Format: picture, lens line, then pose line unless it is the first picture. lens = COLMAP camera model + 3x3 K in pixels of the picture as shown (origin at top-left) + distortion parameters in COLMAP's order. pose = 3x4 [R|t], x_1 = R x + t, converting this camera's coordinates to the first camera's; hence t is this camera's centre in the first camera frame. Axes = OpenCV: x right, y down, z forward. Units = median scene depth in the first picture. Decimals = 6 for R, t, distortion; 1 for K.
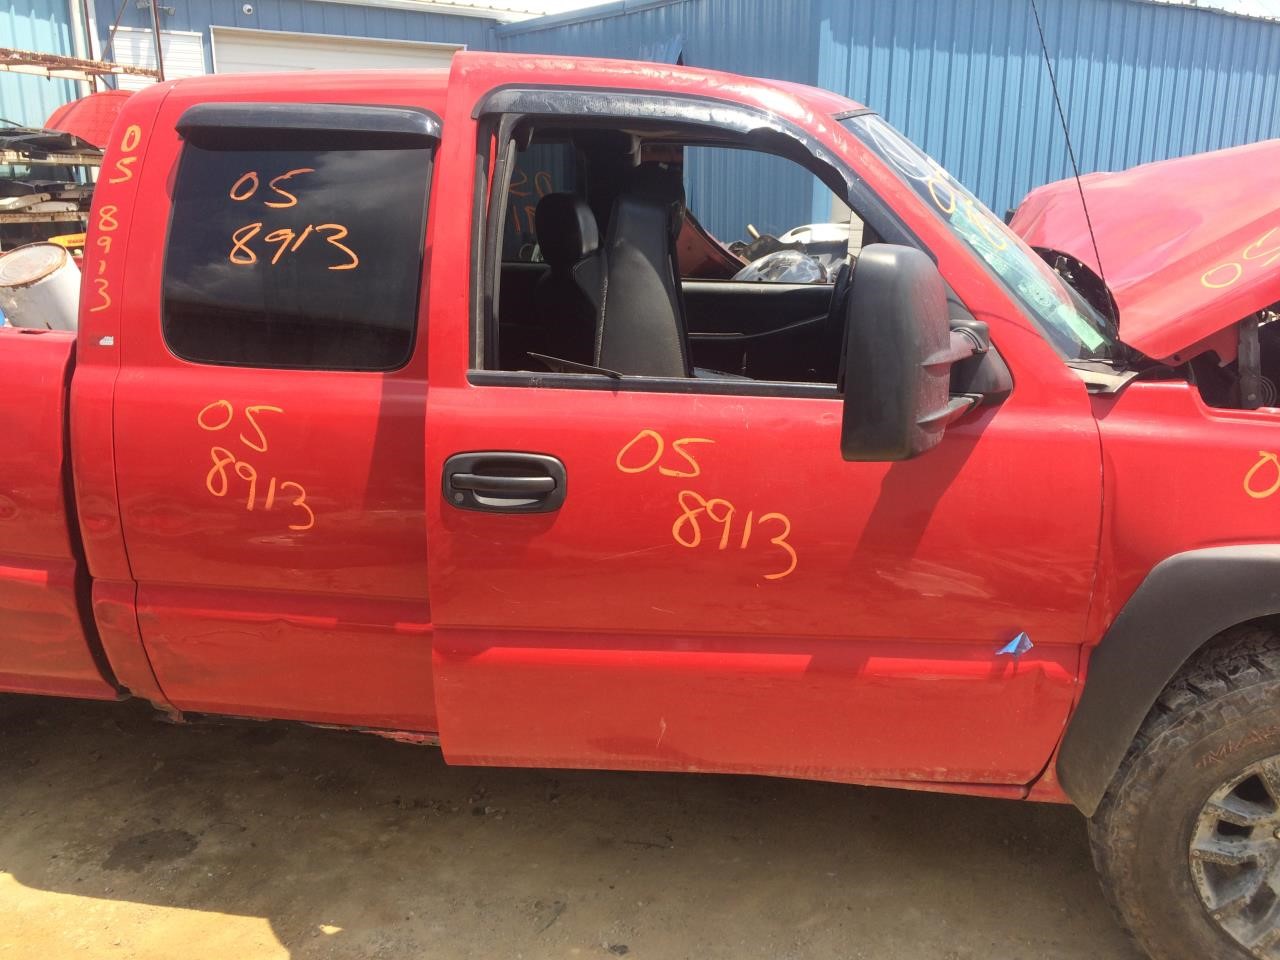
lens RADIAL K [[1076.8, 0, 640.9], [0, 1076.8, 461.3], [0, 0, 1]] dist [0.007246, -0.014186]
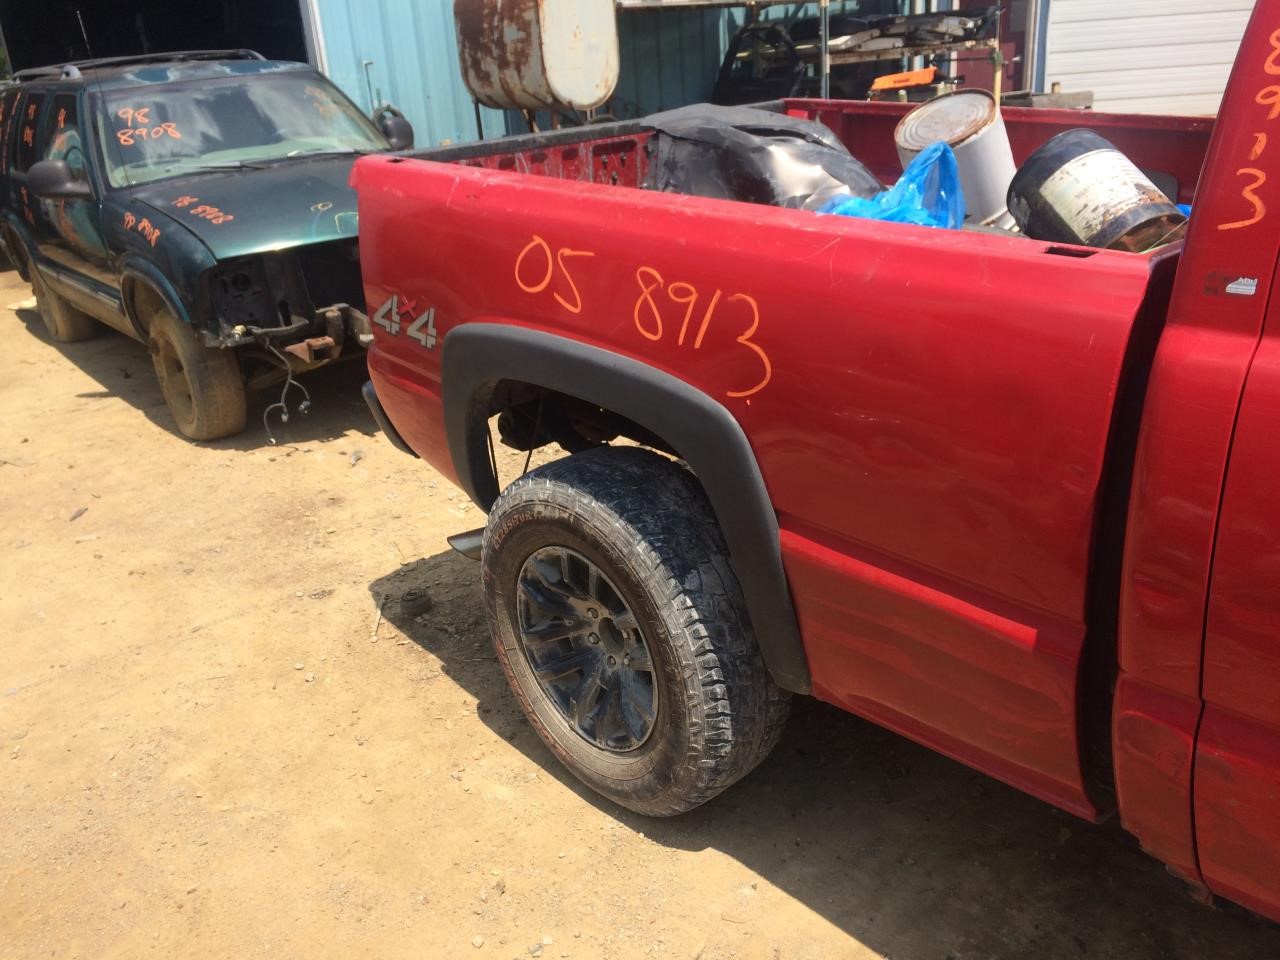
lens RADIAL K [[1076.8, 0, 640.9], [0, 1076.8, 461.3], [0, 0, 1]] dist [0.007246, -0.014186]
pose [[0.793283, 0.165855, -0.585827, -0.315081], [-0.078293, 0.981982, 0.171993, -0.074028], [0.603798, -0.090573, 0.791975, 0.297600]]
